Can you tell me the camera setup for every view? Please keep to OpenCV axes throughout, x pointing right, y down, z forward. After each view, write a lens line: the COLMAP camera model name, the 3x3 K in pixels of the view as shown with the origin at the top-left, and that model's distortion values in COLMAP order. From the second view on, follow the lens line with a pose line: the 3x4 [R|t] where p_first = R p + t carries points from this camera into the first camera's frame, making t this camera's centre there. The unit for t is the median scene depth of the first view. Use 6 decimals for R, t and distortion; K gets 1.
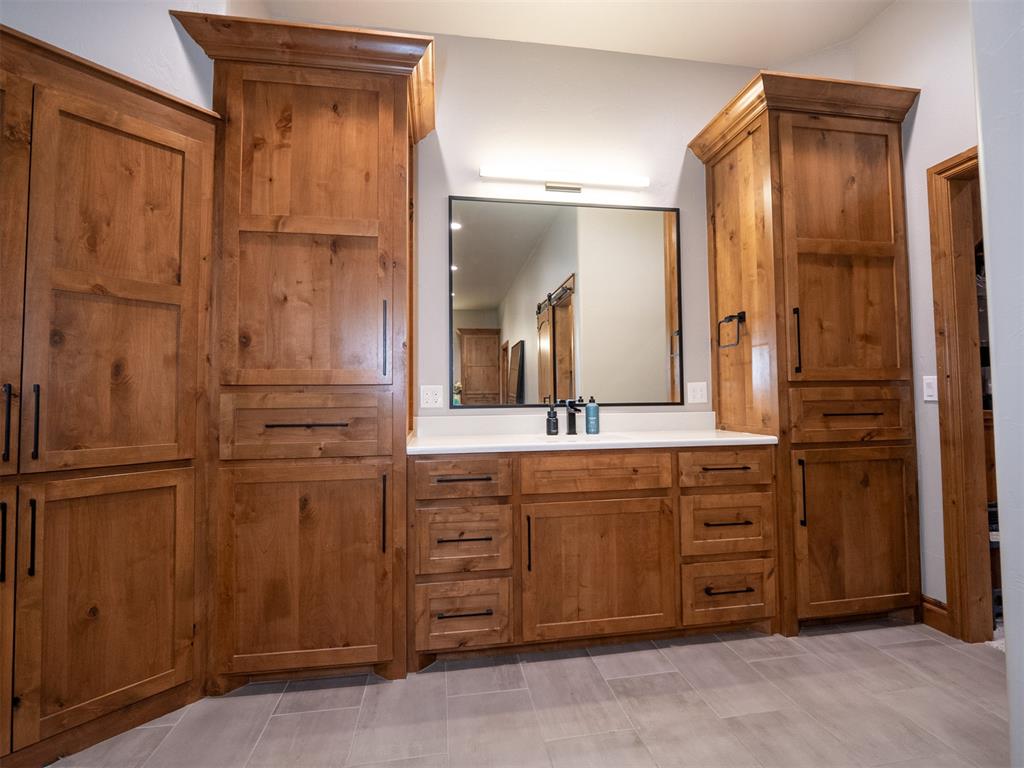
lens RADIAL K [[501.7, 0, 521.4], [0, 501.7, 377.1], [0, 0, 1]] dist [-0.003374, -0.001297]
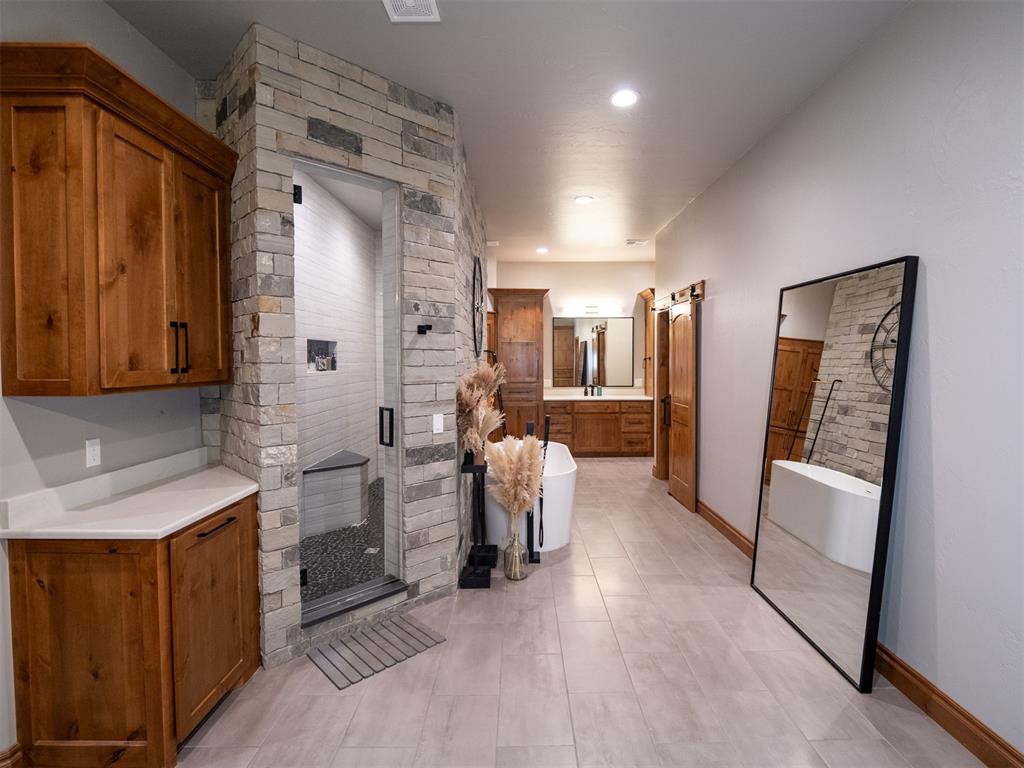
lens RADIAL K [[501.7, 0, 508.5], [0, 501.7, 375.1], [0, 0, 1]] dist [-0.003374, -0.001297]
pose [[0.983666, 0.013118, -0.179526, 0.167027], [0.001093, 0.996887, 0.078832, -0.297767], [0.180001, -0.077740, 0.980590, -2.439657]]
